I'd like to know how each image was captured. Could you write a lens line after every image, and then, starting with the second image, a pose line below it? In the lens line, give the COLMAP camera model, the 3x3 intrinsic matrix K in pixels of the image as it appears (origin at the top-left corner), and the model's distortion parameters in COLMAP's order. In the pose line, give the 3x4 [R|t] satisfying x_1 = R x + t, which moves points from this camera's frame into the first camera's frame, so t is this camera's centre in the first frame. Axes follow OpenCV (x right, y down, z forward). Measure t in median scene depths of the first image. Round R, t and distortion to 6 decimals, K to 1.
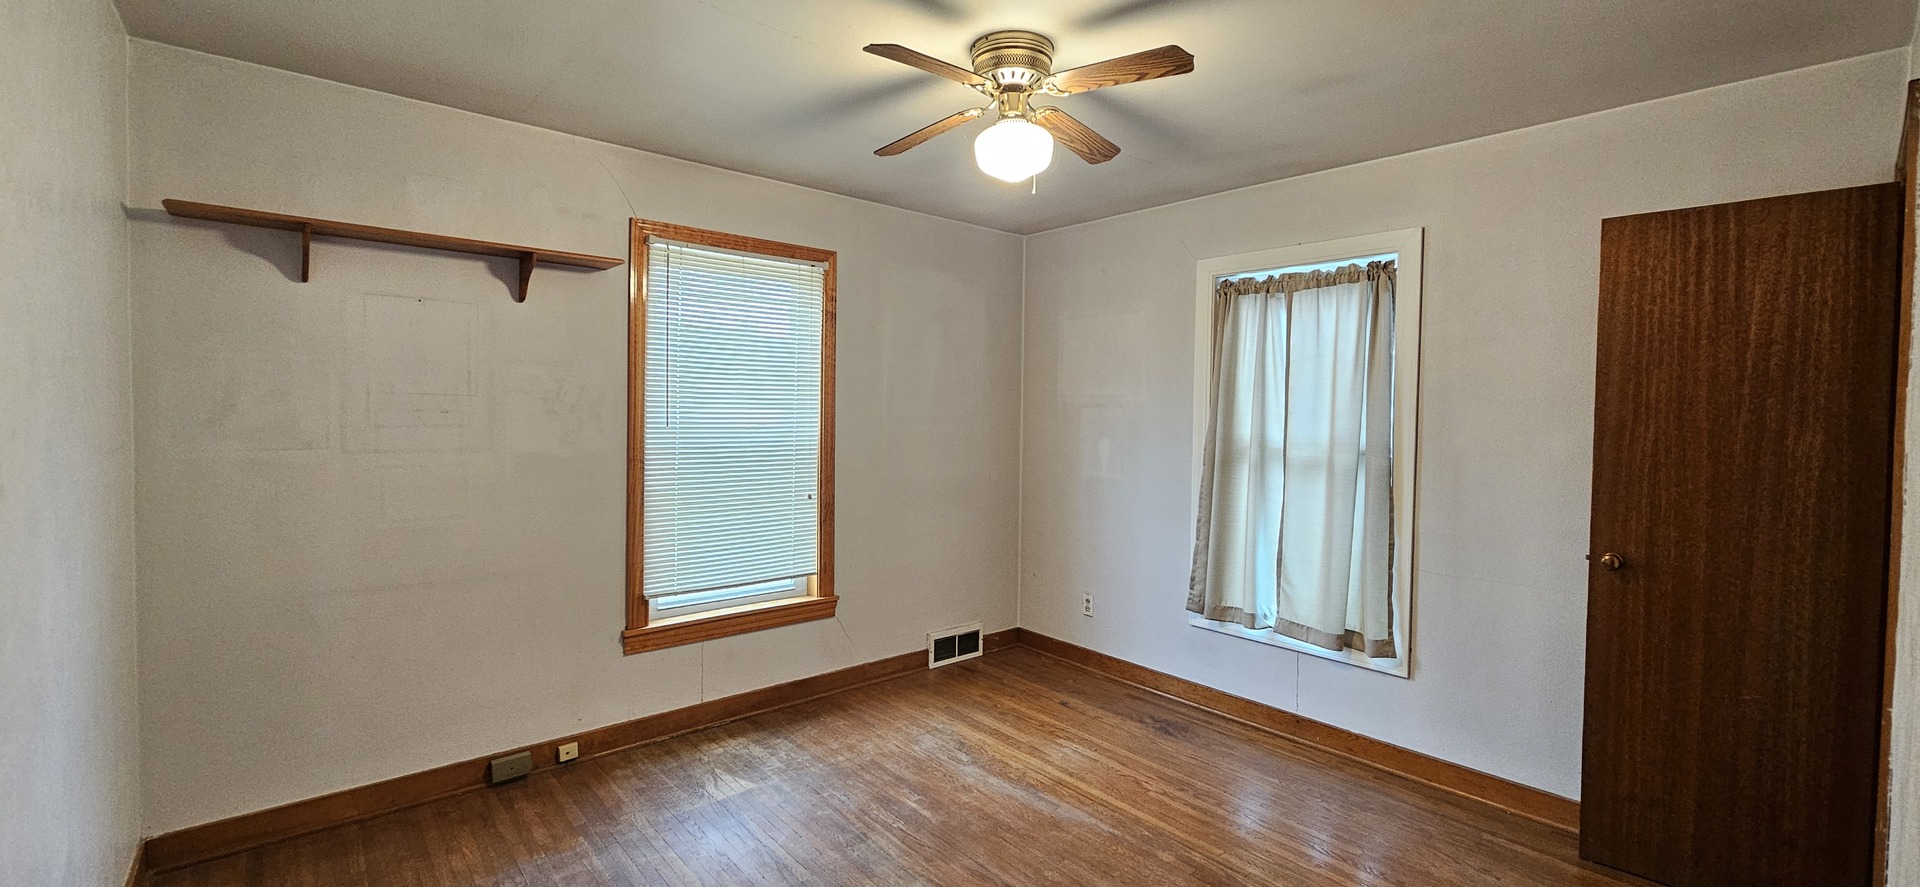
lens RADIAL K [[779.7, 0, 960.7], [0, 779.7, 434.0], [0, 0, 1]] dist [0.000130, -0.000025]
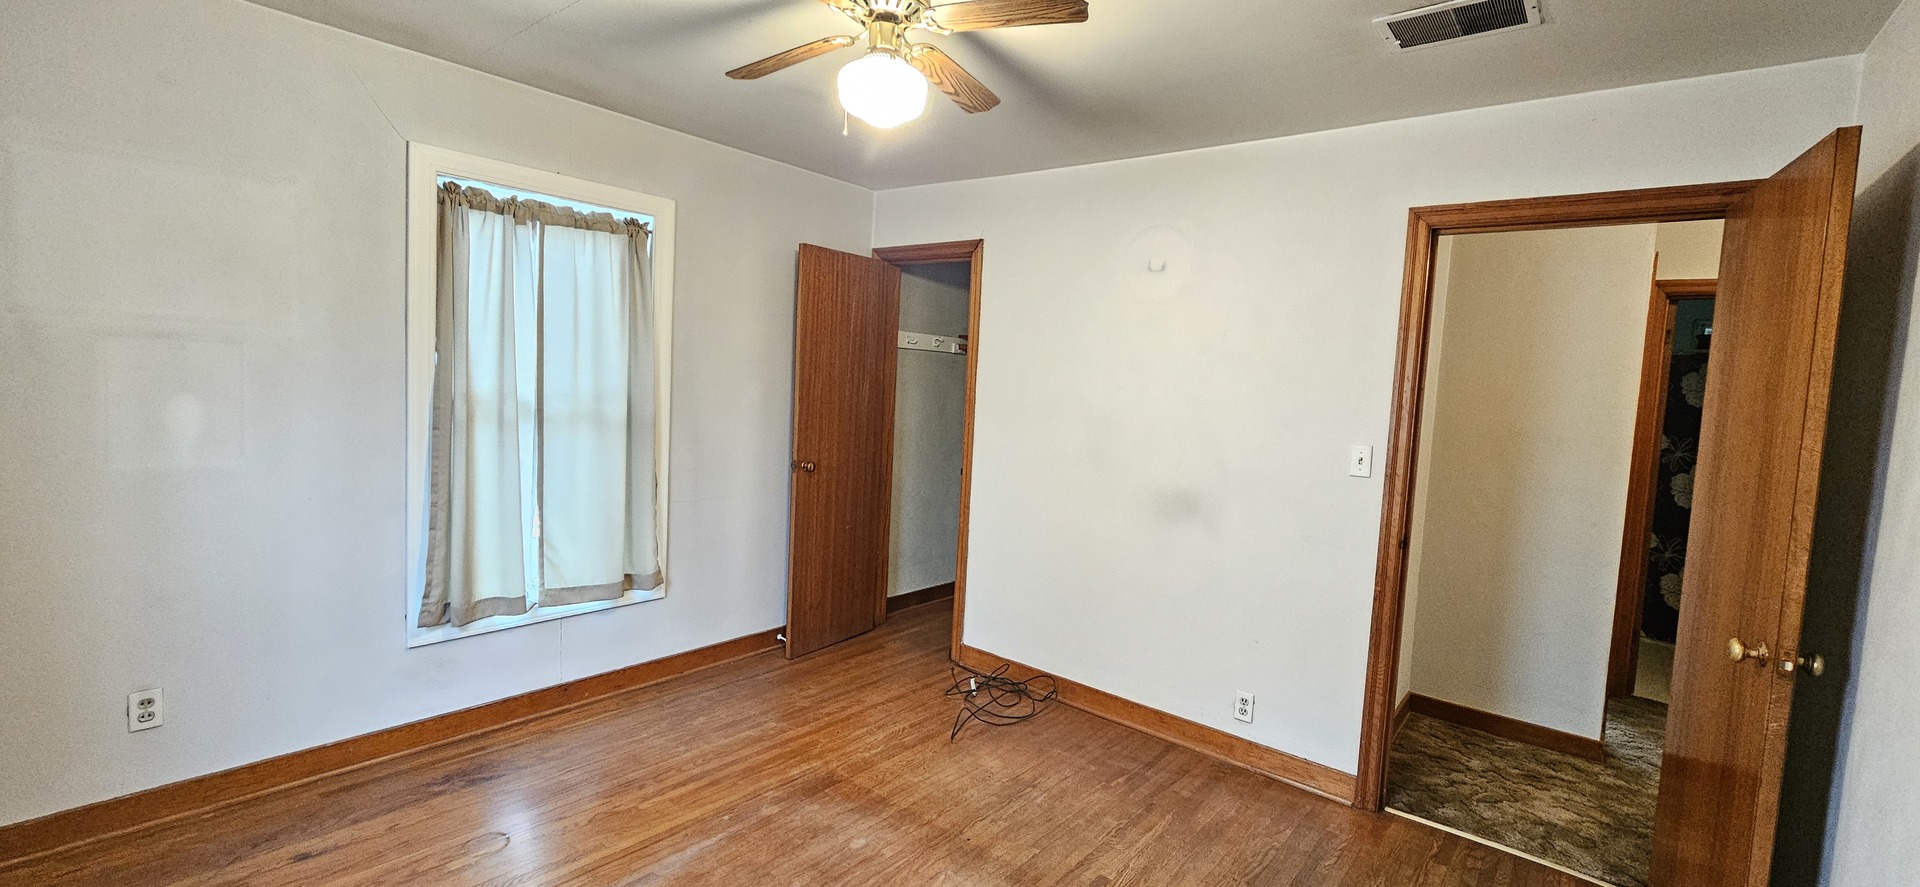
lens RADIAL K [[789.1, 0, 960.0], [0, 789.1, 443.5], [0, 0, 1]] dist [0.000082, 0.000012]
pose [[-0.159695, -0.109526, 0.981072, -0.550403], [-0.025346, 0.993953, 0.106838, -0.043266], [-0.986841, -0.007804, -0.161506, 0.680020]]
